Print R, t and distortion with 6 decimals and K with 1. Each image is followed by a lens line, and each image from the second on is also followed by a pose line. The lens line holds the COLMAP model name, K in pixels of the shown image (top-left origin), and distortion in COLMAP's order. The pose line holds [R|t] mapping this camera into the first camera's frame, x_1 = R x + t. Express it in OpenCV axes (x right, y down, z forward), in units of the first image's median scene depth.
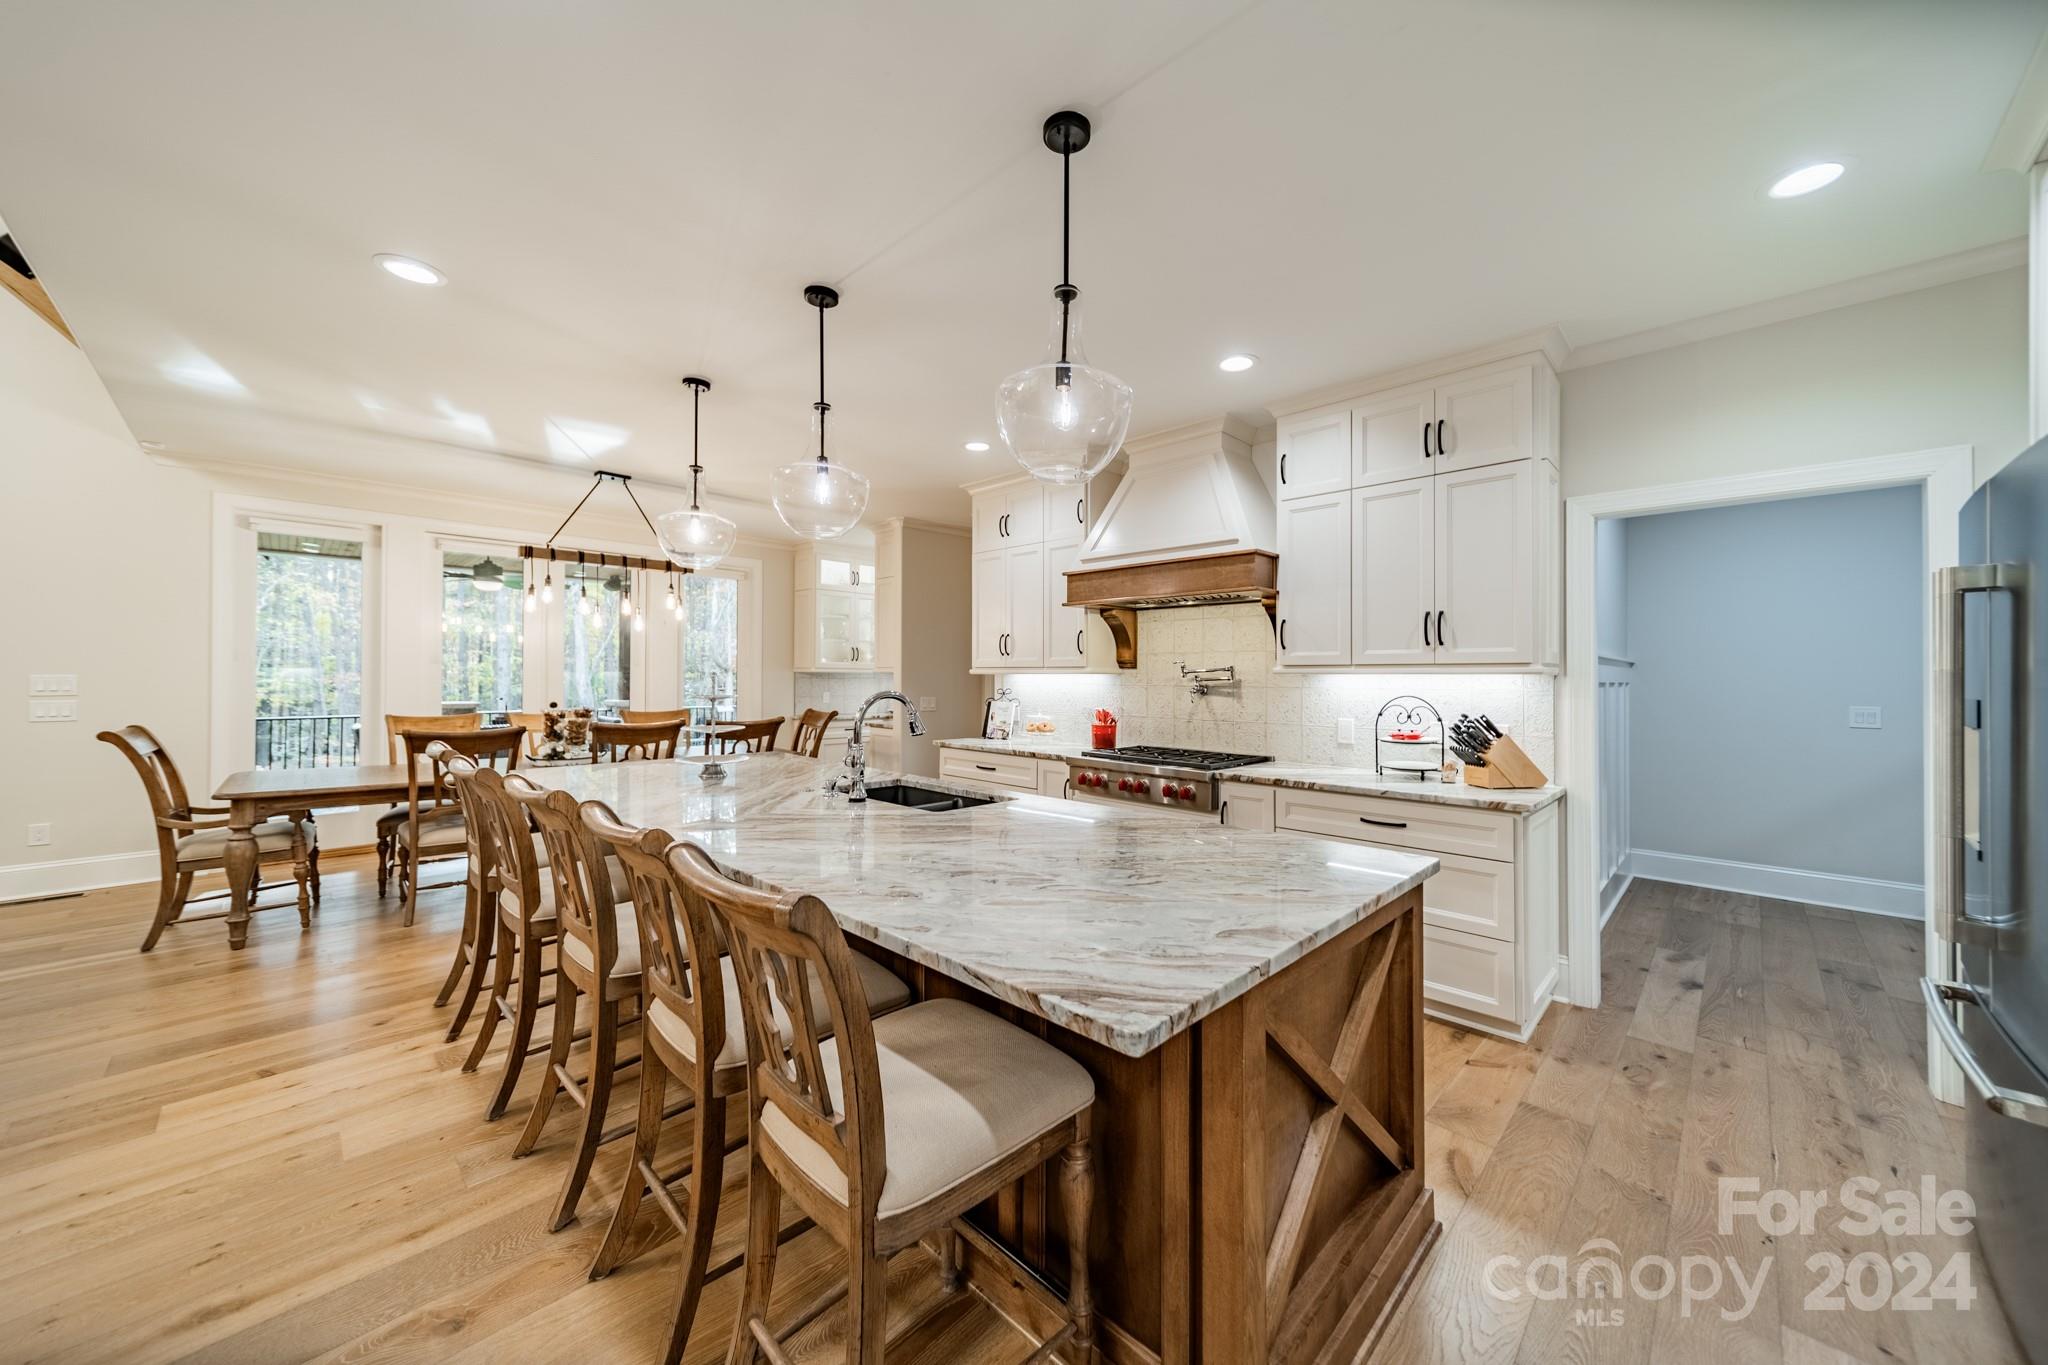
lens RADIAL K [[720.7, 0, 1052.5], [0, 720.7, 657.1], [0, 0, 1]] dist [0.006298, -0.000168]
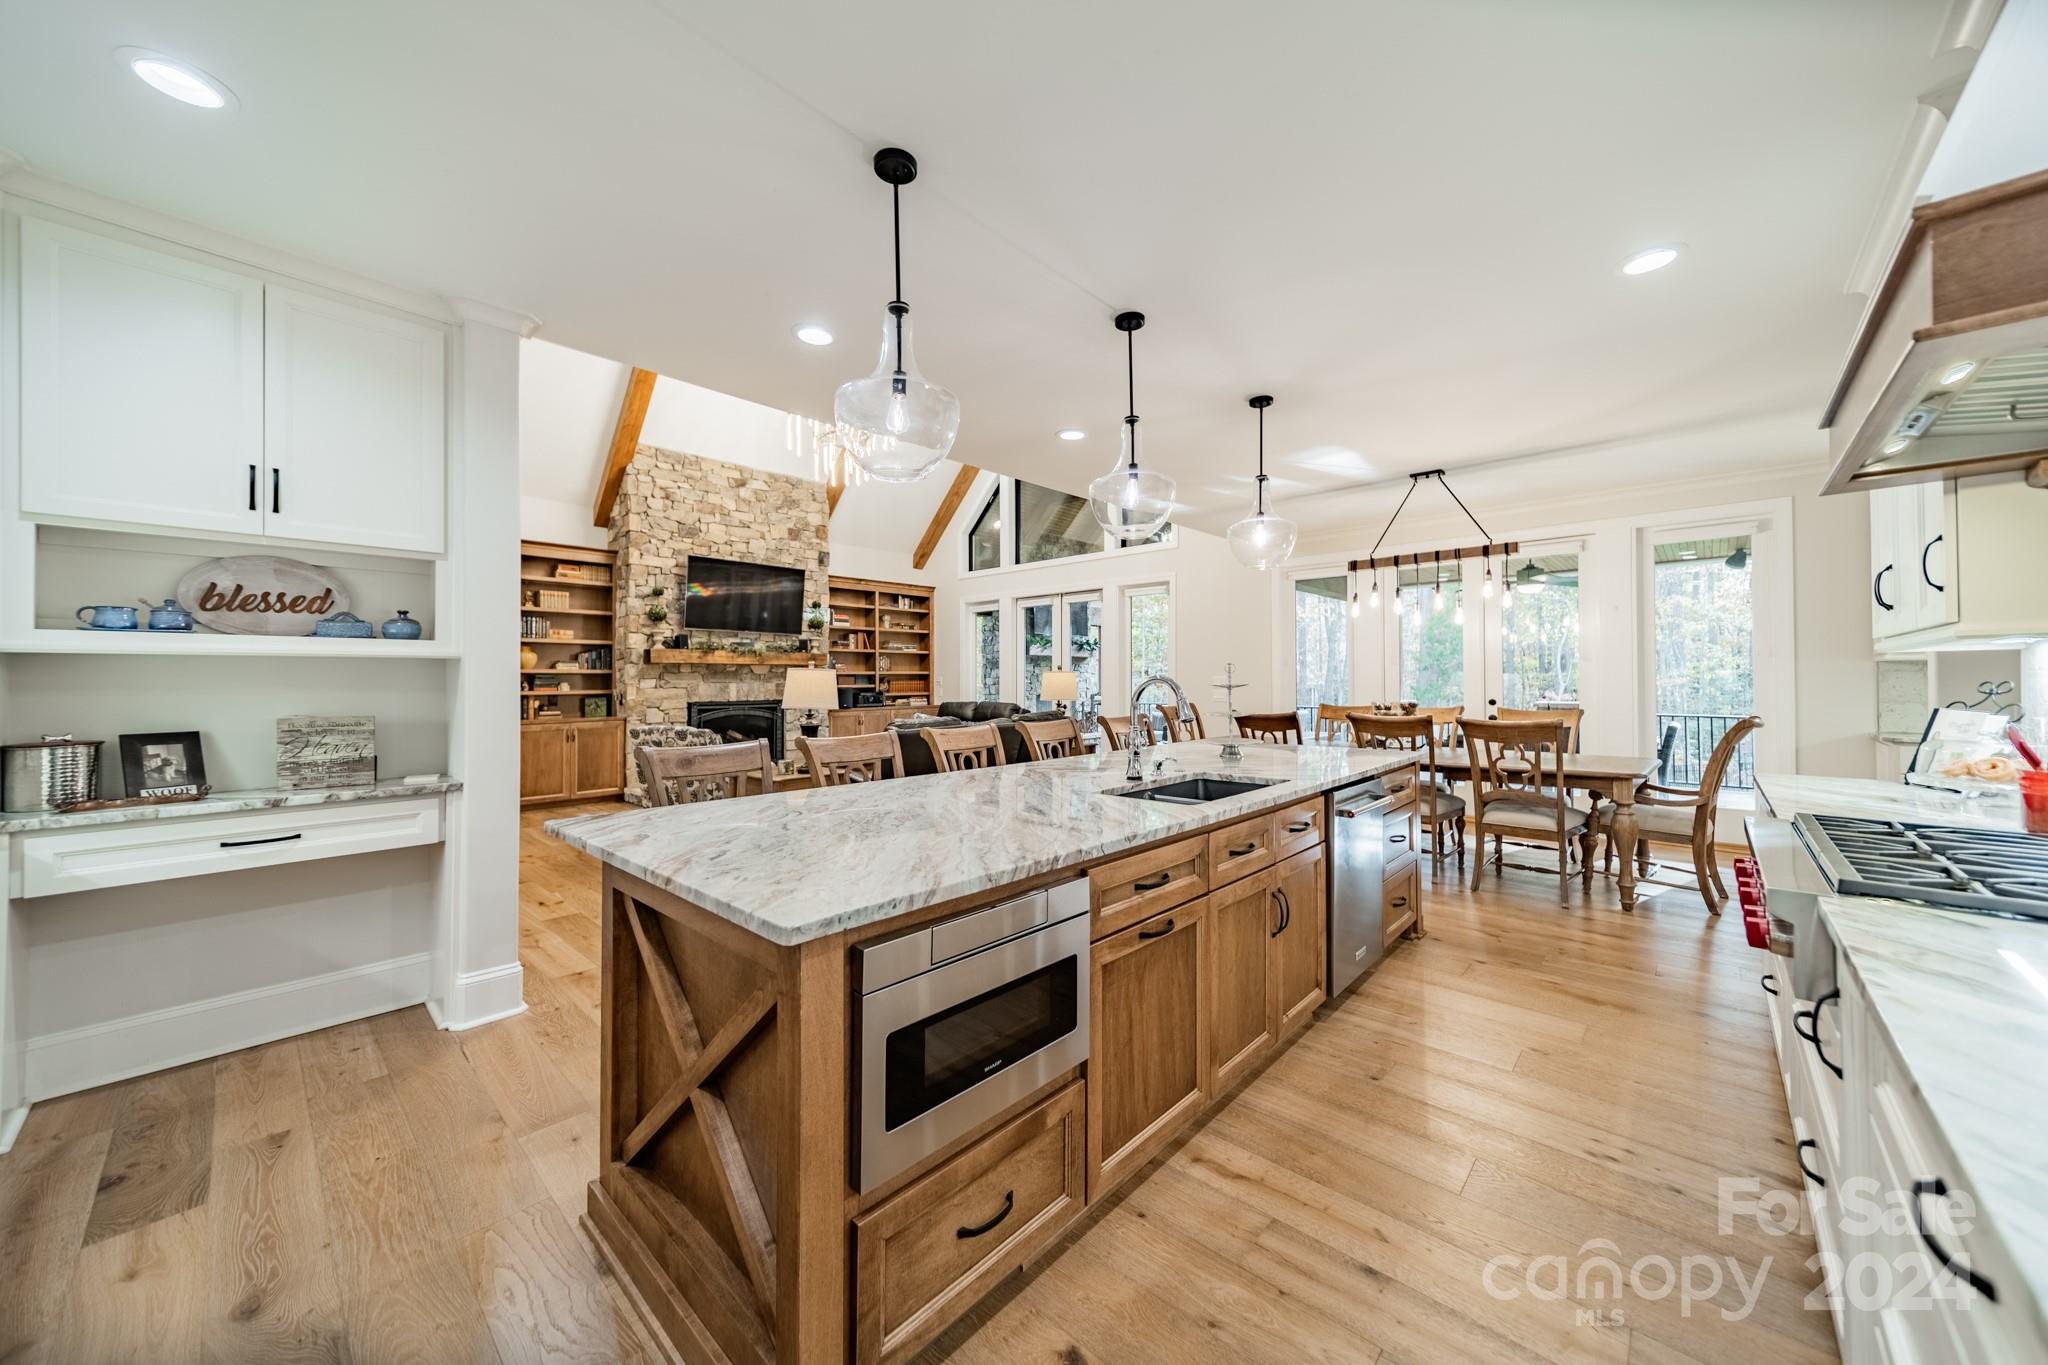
lens RADIAL K [[720.7, 0, 1037.0], [0, 720.7, 669.4], [0, 0, 1]] dist [0.006298, -0.000168]
pose [[0.013172, -0.022719, -0.999655, 0.442094], [0.032363, 0.999228, -0.022282, 0.031897], [0.999389, -0.032059, 0.013897, 0.475013]]
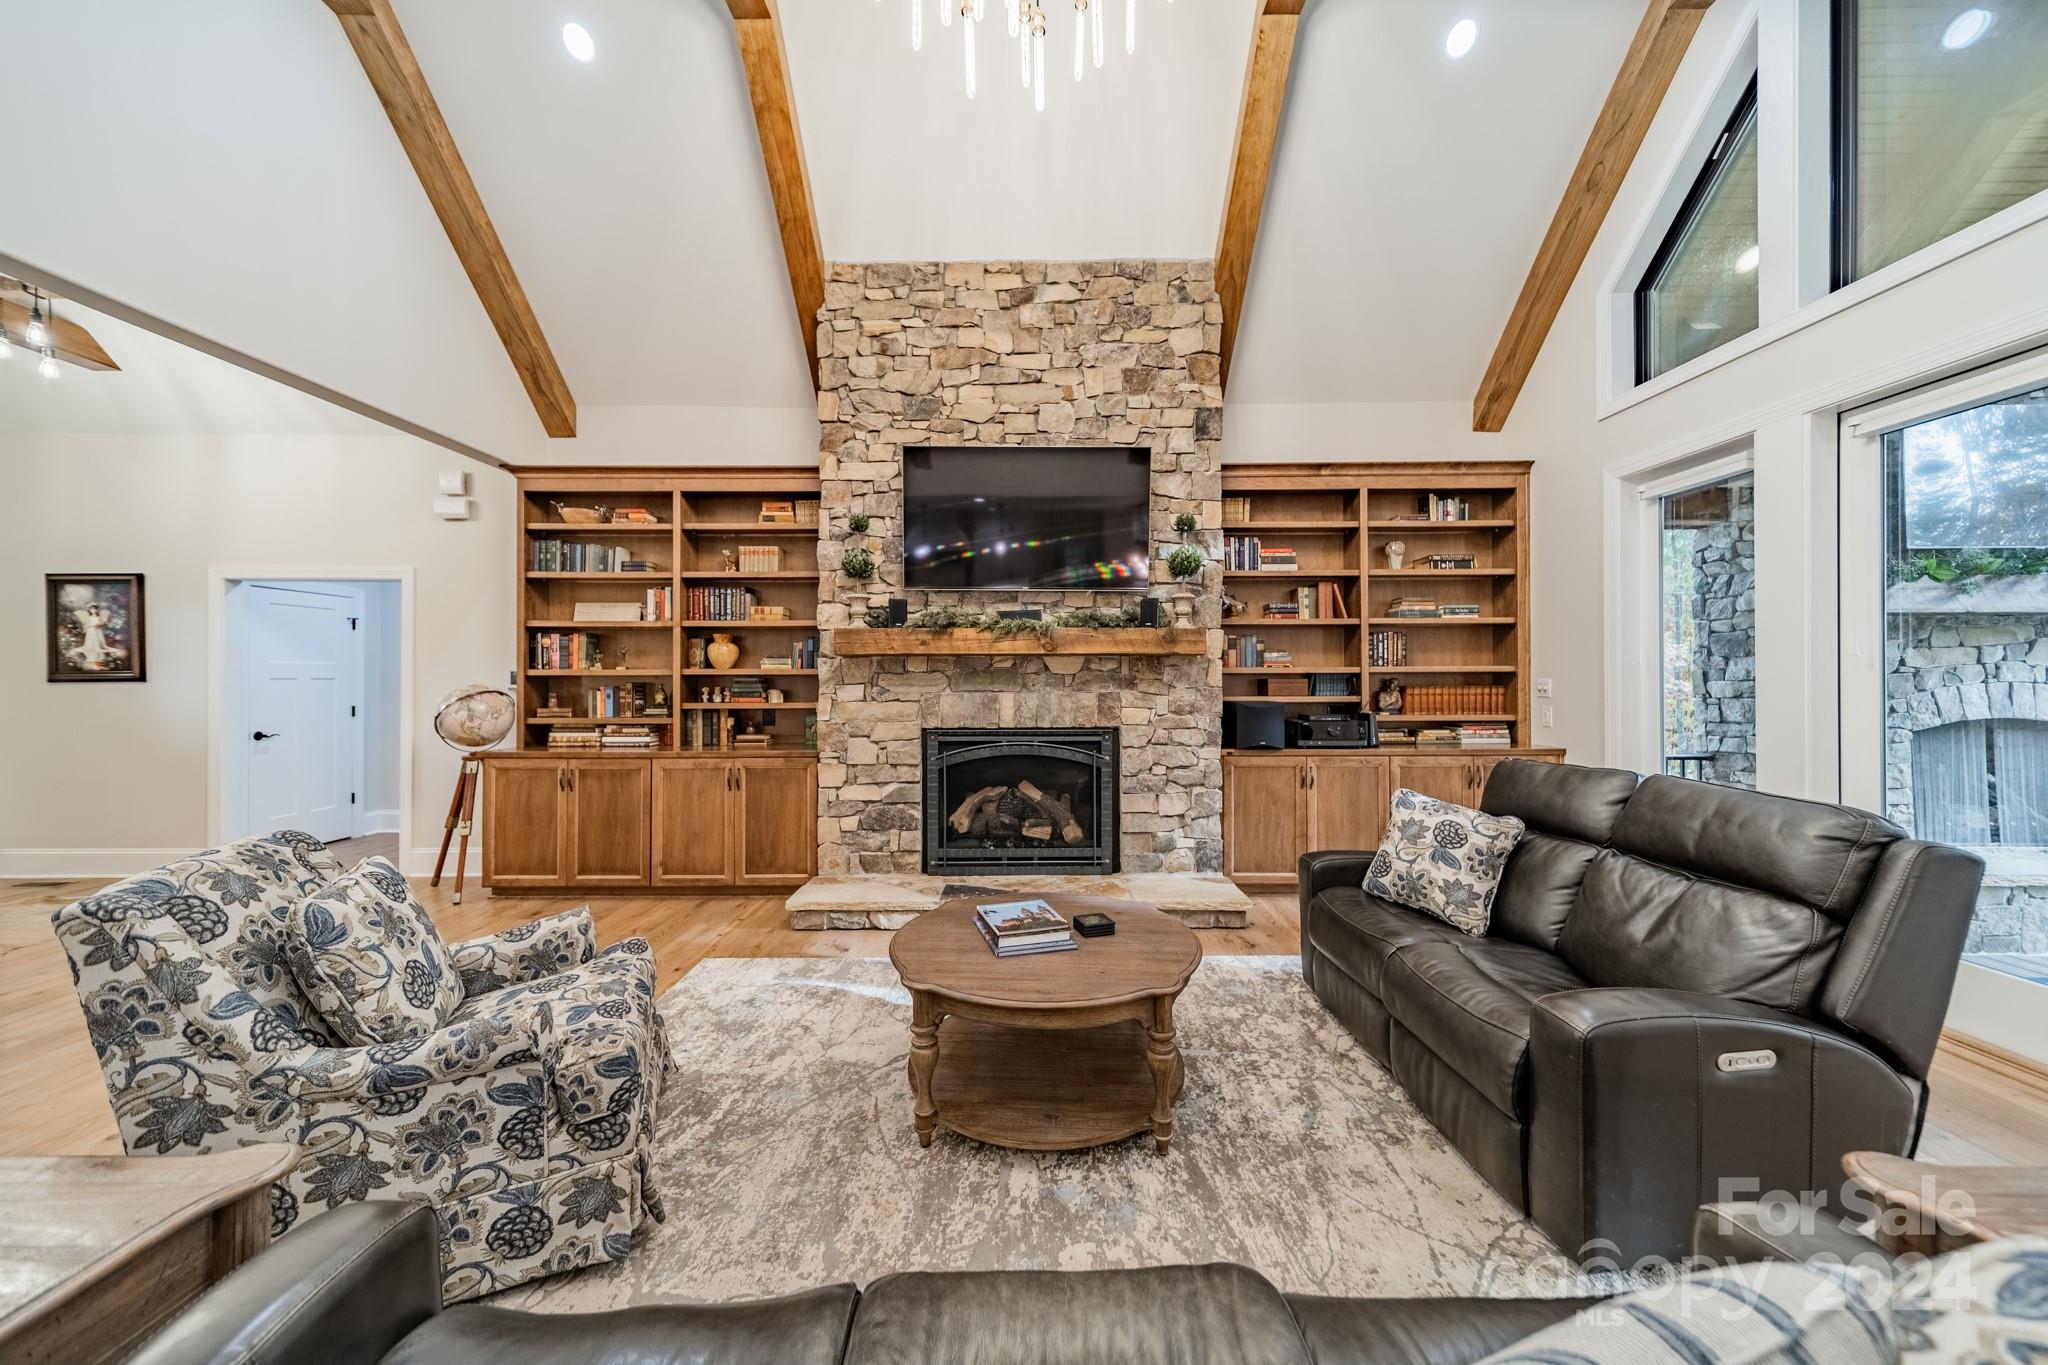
lens RADIAL K [[720.7, 0, 1023.0], [0, 720.7, 672.7], [0, 0, 1]] dist [0.006298, -0.000168]
pose [[-0.740086, -0.012783, -0.672390, -0.813270], [0.015543, 0.999227, -0.036104, 0.008996], [0.672332, -0.037171, -0.739316, 0.429740]]
